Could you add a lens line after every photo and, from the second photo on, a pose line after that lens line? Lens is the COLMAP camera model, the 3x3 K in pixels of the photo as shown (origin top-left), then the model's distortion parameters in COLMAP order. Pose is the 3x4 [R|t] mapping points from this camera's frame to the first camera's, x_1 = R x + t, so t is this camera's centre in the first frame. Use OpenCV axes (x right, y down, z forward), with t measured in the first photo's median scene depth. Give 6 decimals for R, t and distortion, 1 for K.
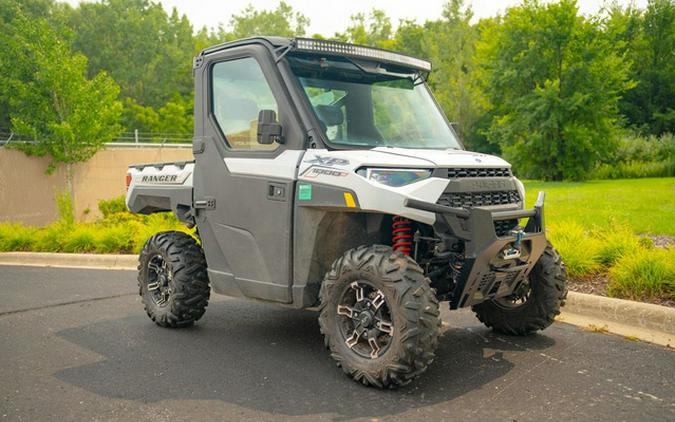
lens RADIAL K [[577.4, 0, 340.2], [0, 577.4, 212.5], [0, 0, 1]] dist [-0.052800, -0.011289]
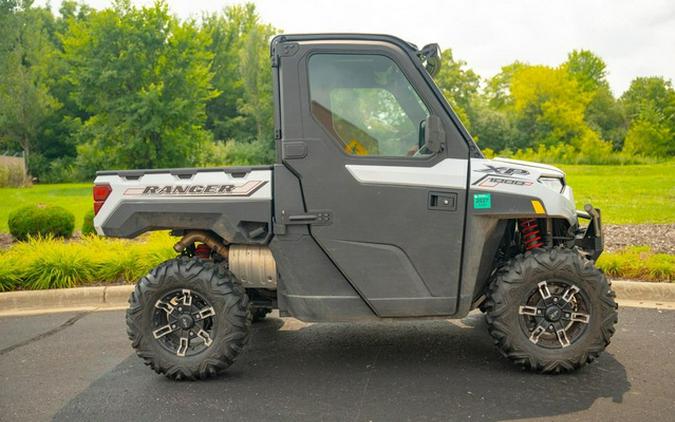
lens RADIAL K [[577.4, 0, 364.4], [0, 577.4, 201.0], [0, 0, 1]] dist [-0.052800, -0.011289]
pose [[0.762768, -0.028640, 0.646038, -0.842770], [0.045390, 0.998926, -0.009307, -0.034195], [-0.645077, 0.036423, 0.763249, 0.345456]]
